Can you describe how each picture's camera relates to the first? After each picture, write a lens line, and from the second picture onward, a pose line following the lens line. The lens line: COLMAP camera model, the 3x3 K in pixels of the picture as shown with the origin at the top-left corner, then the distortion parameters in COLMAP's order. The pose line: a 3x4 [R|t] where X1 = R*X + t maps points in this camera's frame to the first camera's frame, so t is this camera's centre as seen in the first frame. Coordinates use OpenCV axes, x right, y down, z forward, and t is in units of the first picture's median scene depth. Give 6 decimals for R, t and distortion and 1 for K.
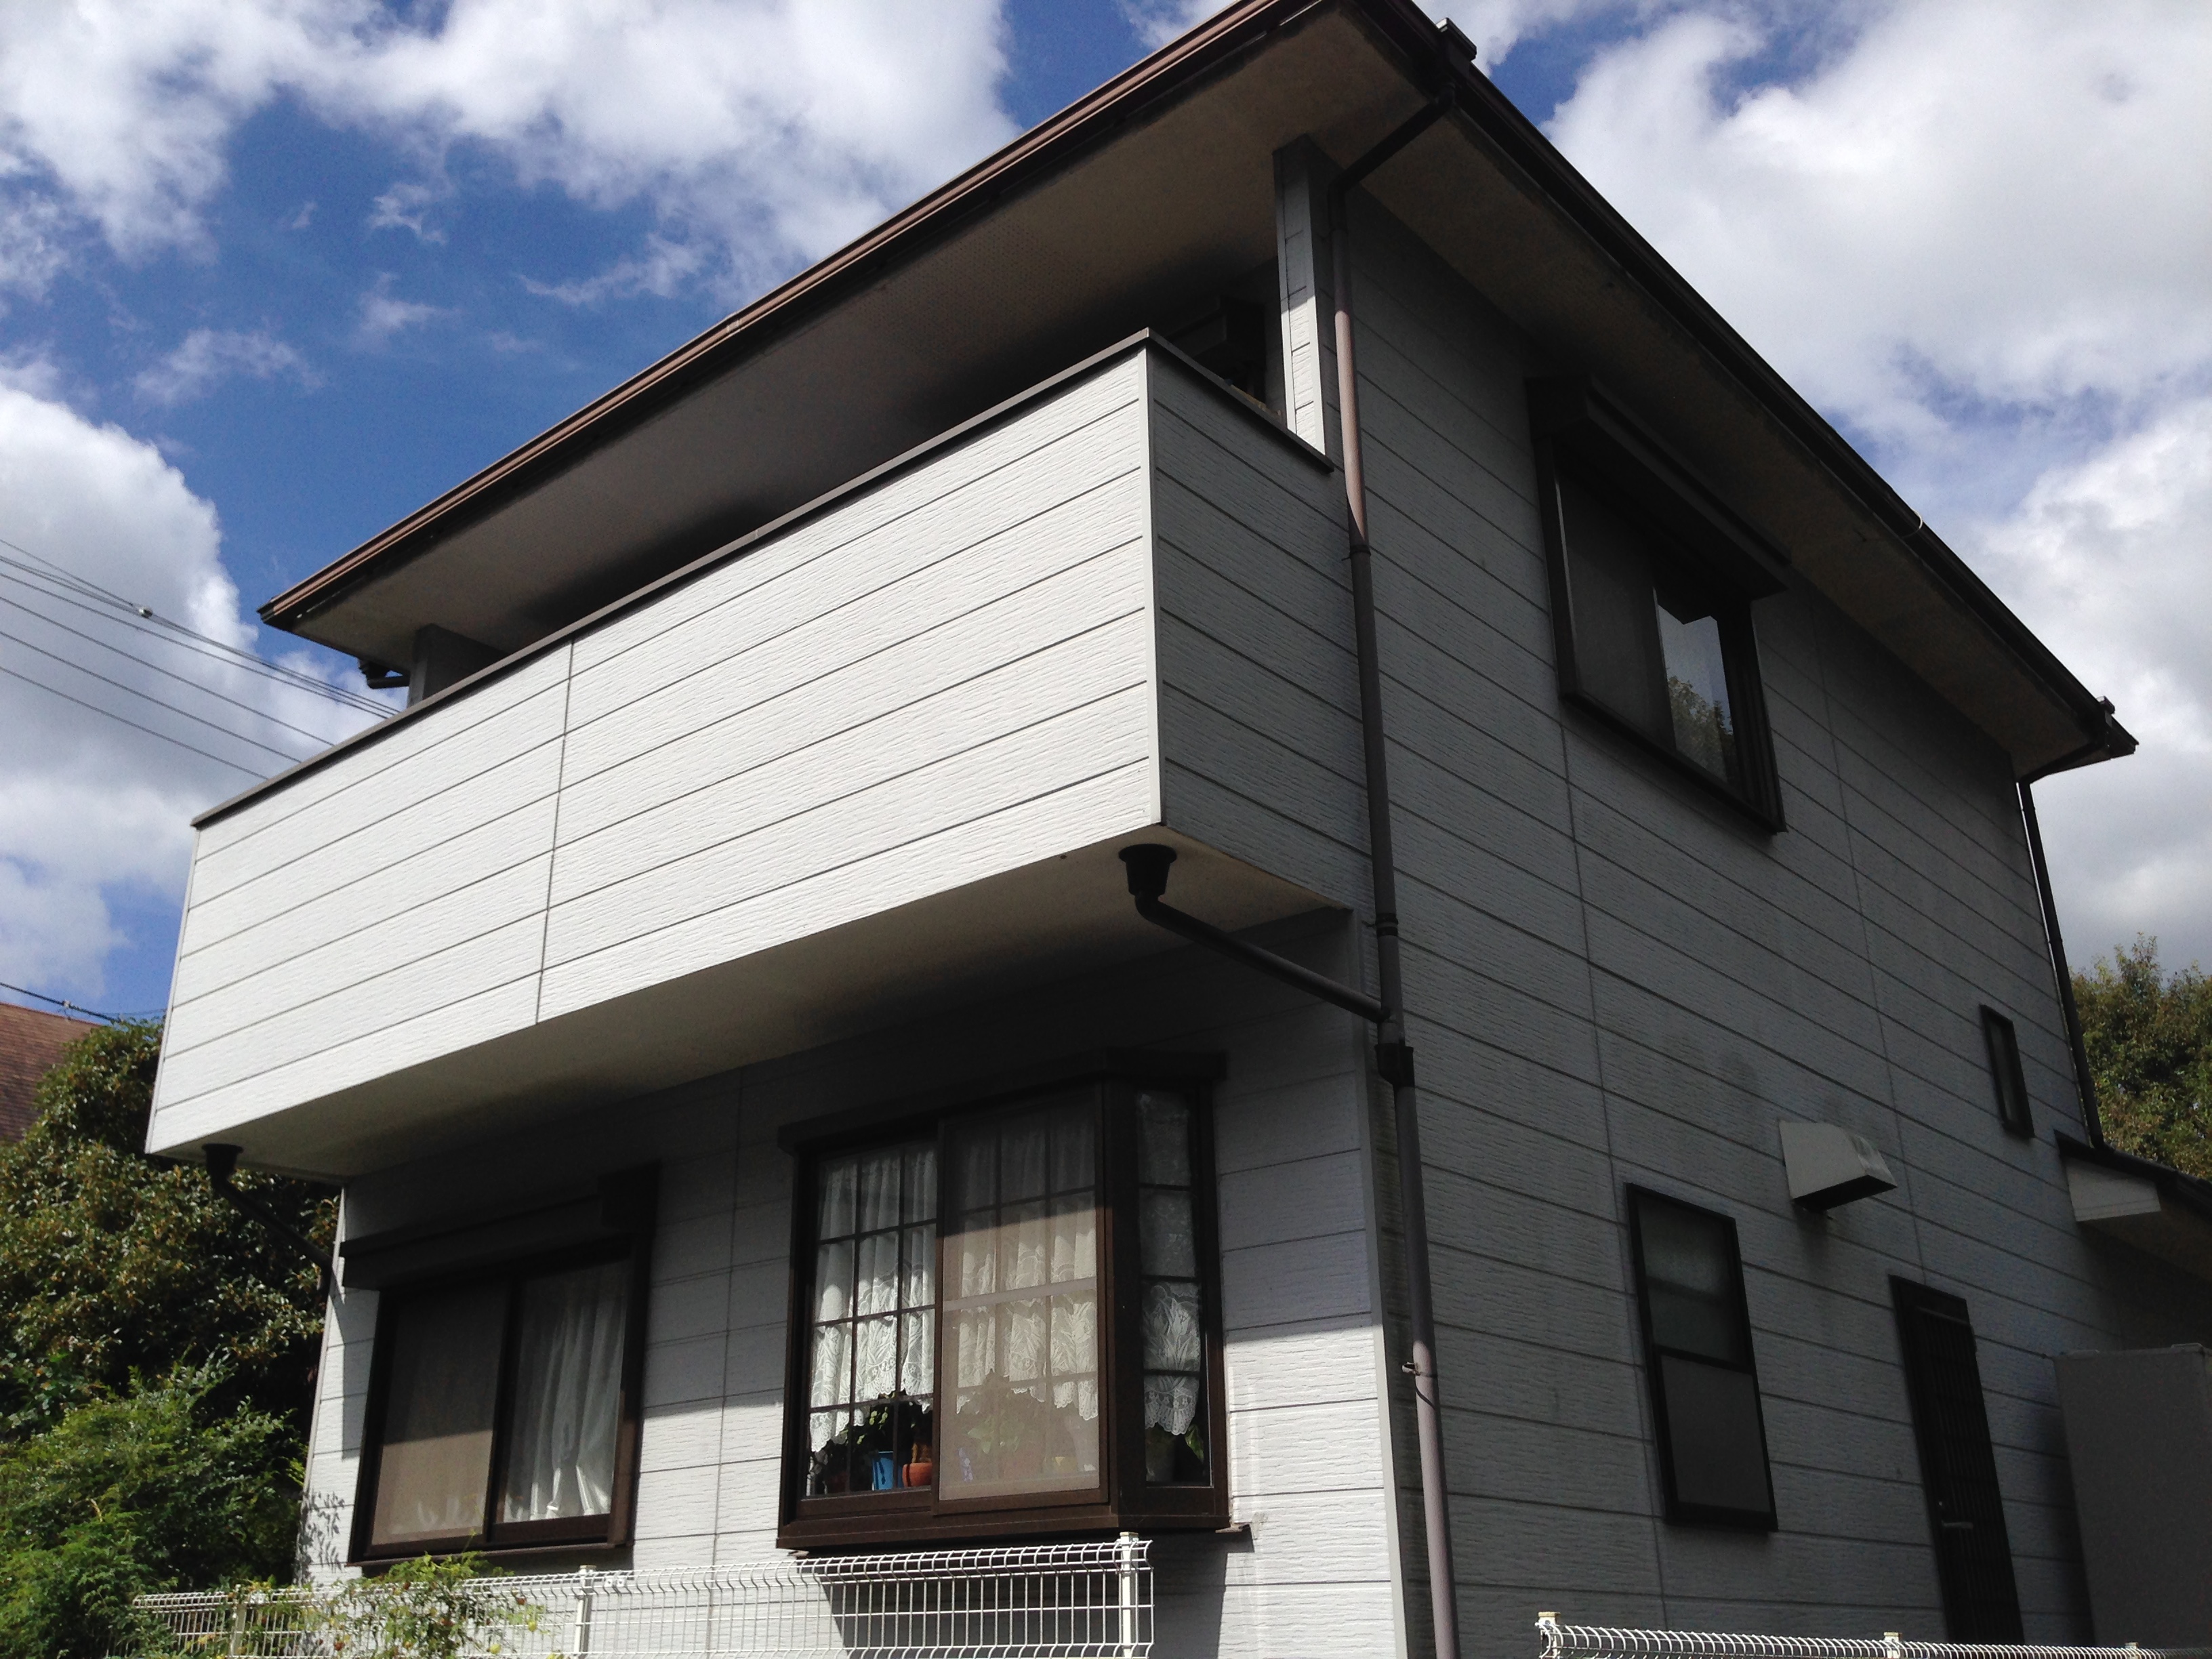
lens RADIAL K [[2125.9, 0, 1105.5], [0, 2125.9, 825.5], [0, 0, 1]] dist [0.009072, -0.000630]
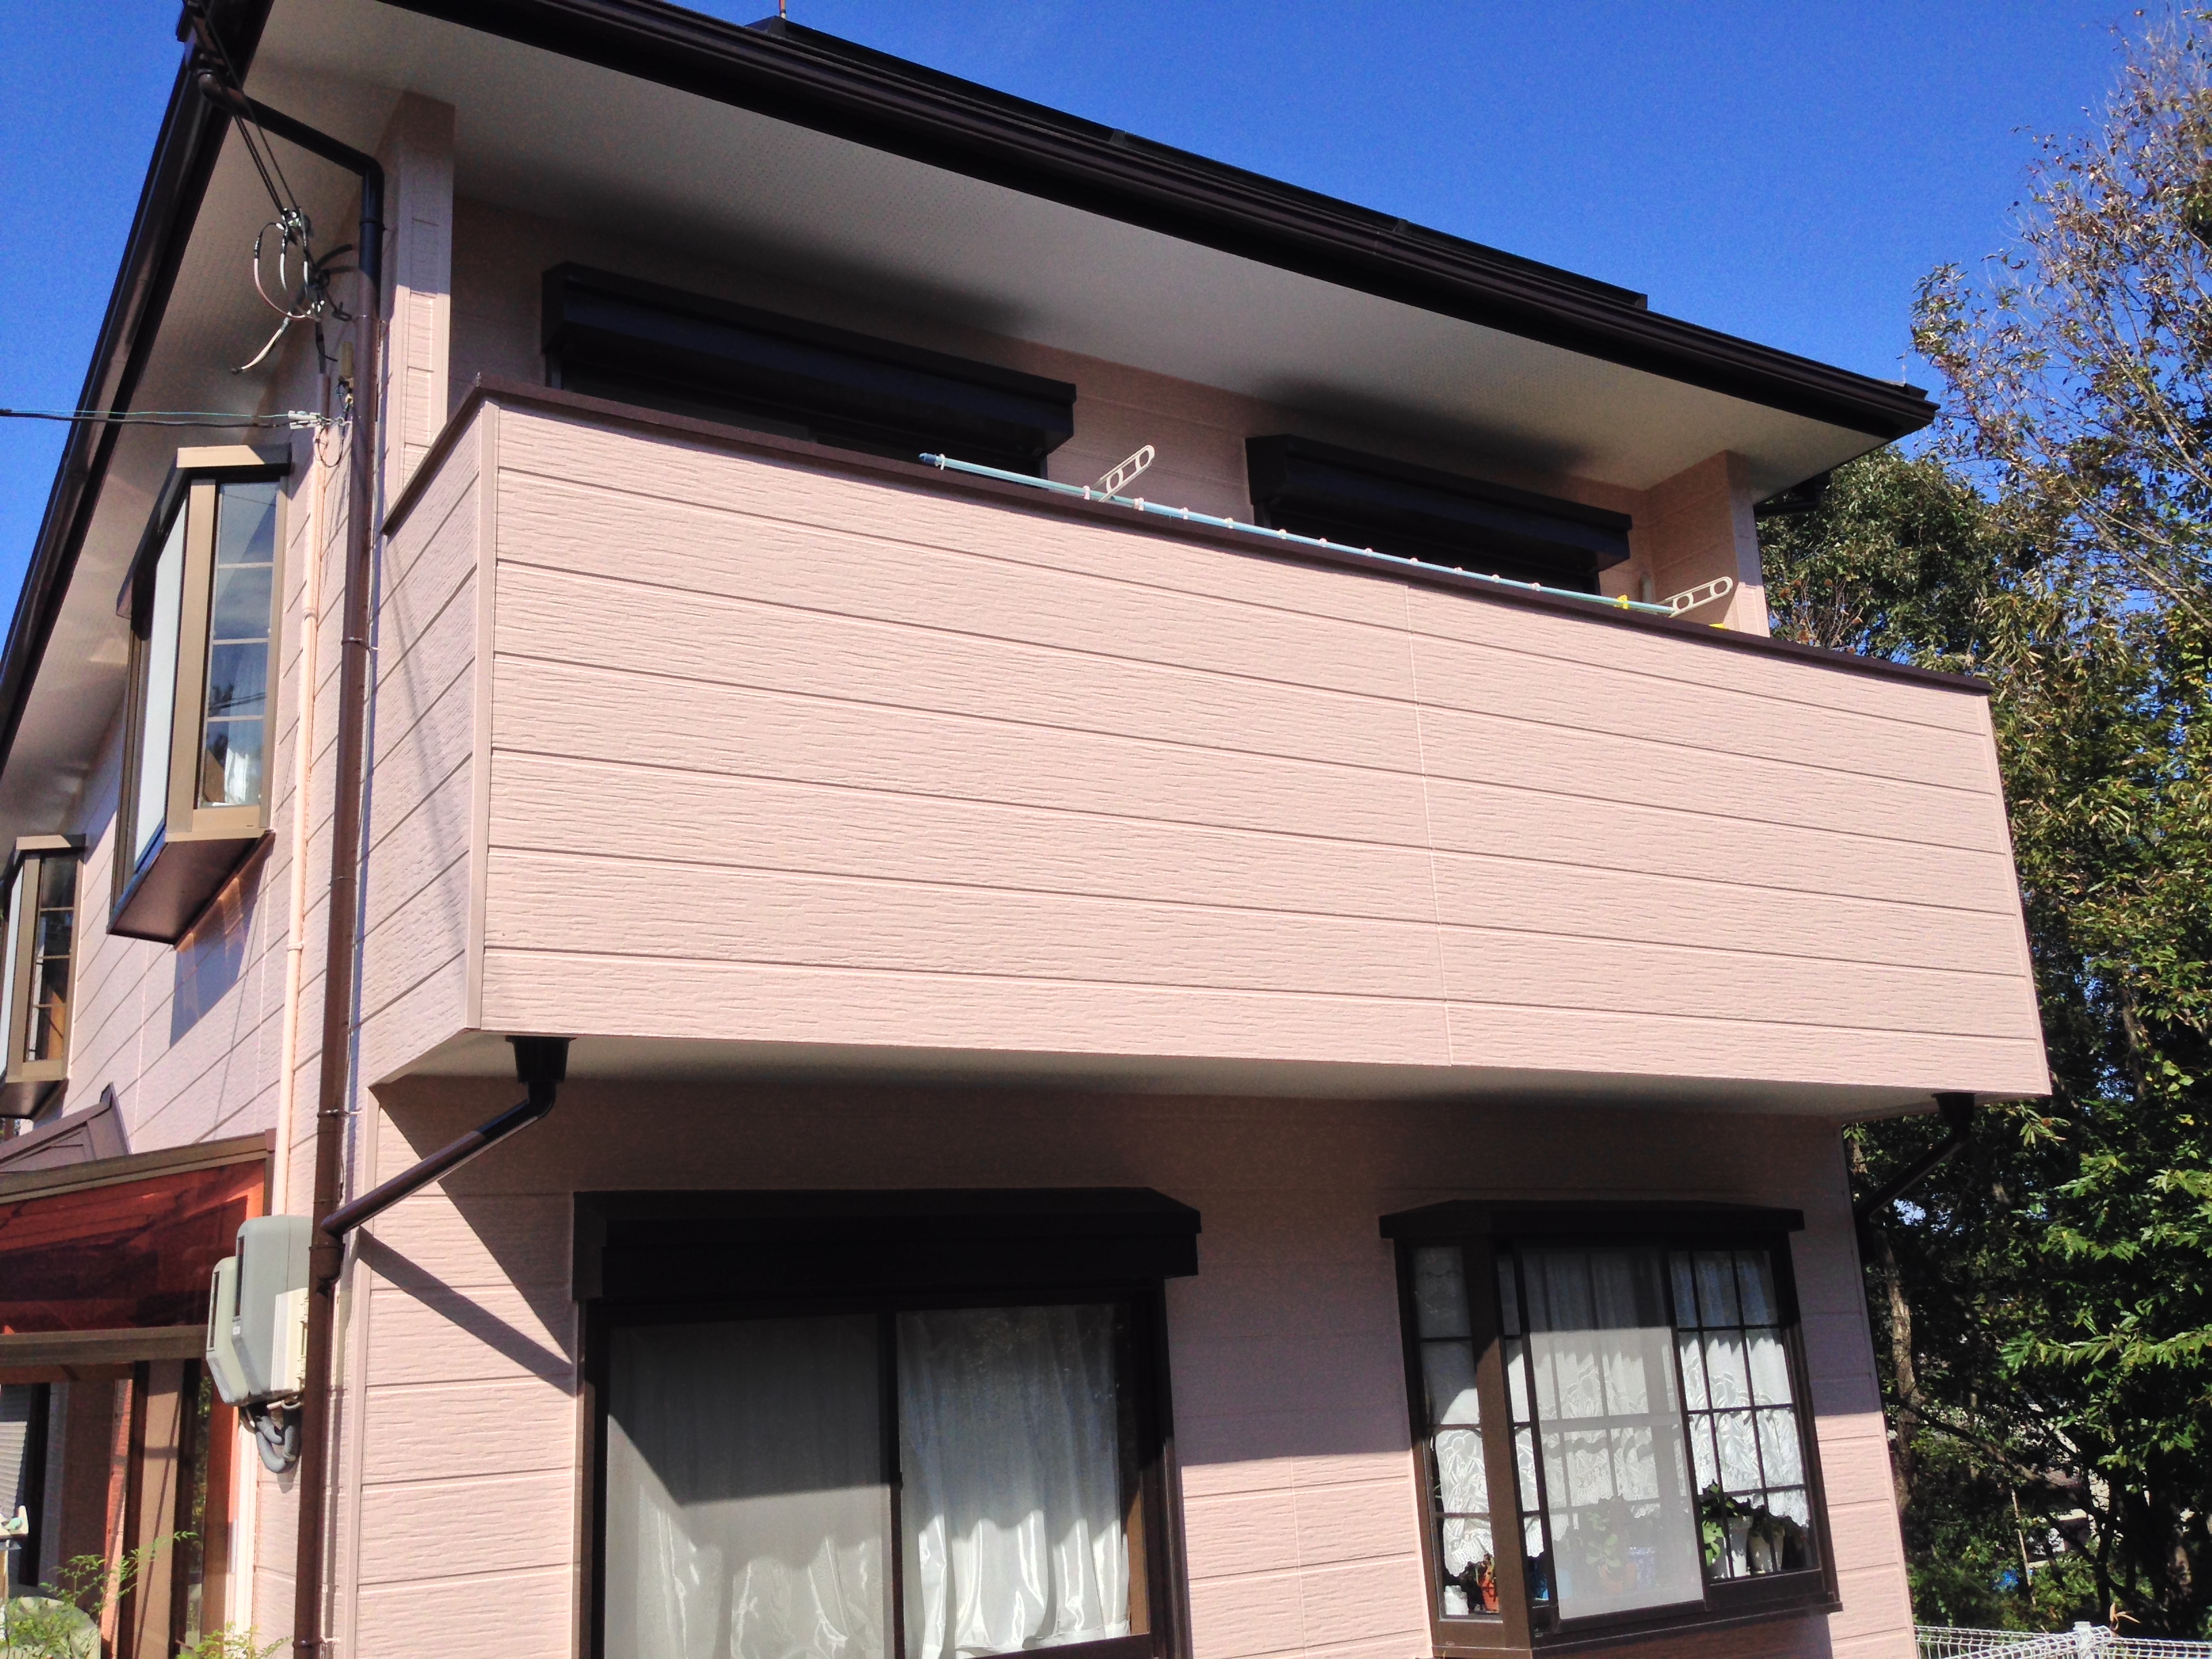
lens RADIAL K [[2010.1, 0, 1105.9], [0, 2010.1, 786.4], [0, 0, 1]] dist [0.029519, -0.124801]
pose [[0.304689, 0.253060, 0.918219, -1.146123], [-0.316887, 0.936069, -0.152829, 0.166577], [-0.898191, -0.244407, 0.365401, 0.931400]]
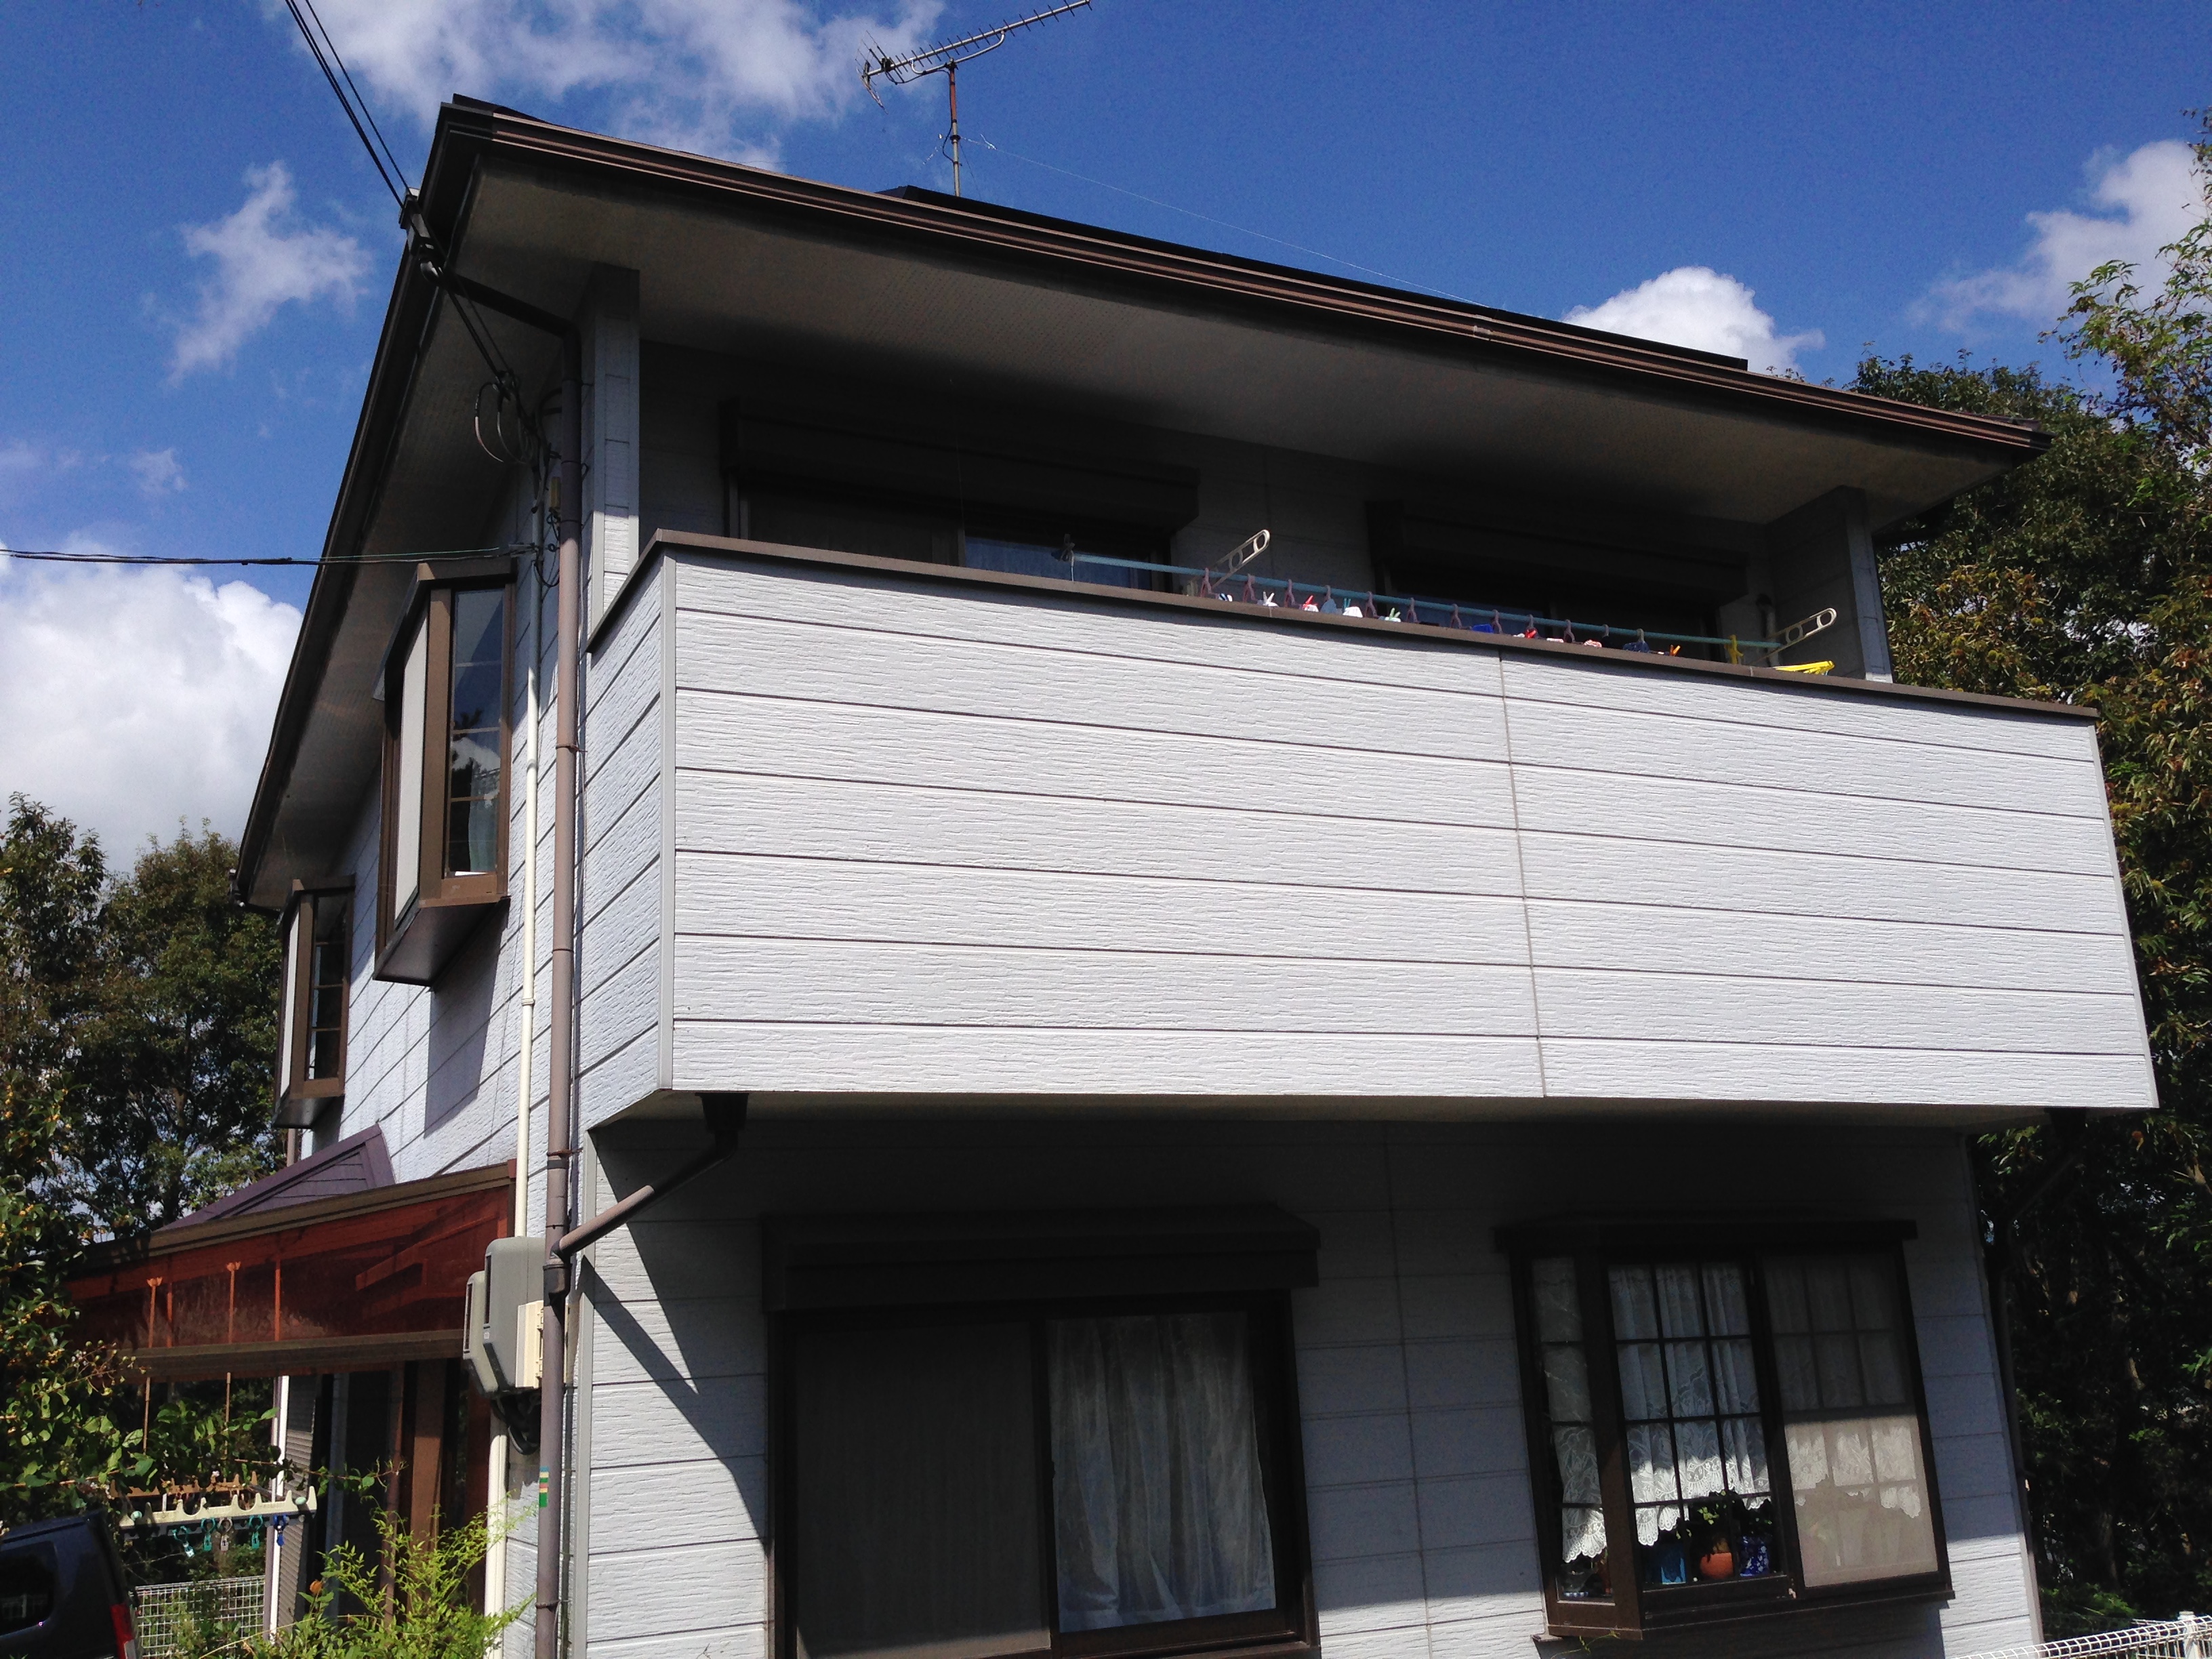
lens RADIAL K [[2010.1, 0, 1105.9], [0, 2010.1, 786.4], [0, 0, 1]] dist [0.029519, -0.124801]
pose [[0.411914, 0.235471, 0.880273, -1.228946], [-0.306403, 0.945576, -0.109562, 0.129321], [-0.858163, -0.224588, 0.461645, 0.858716]]
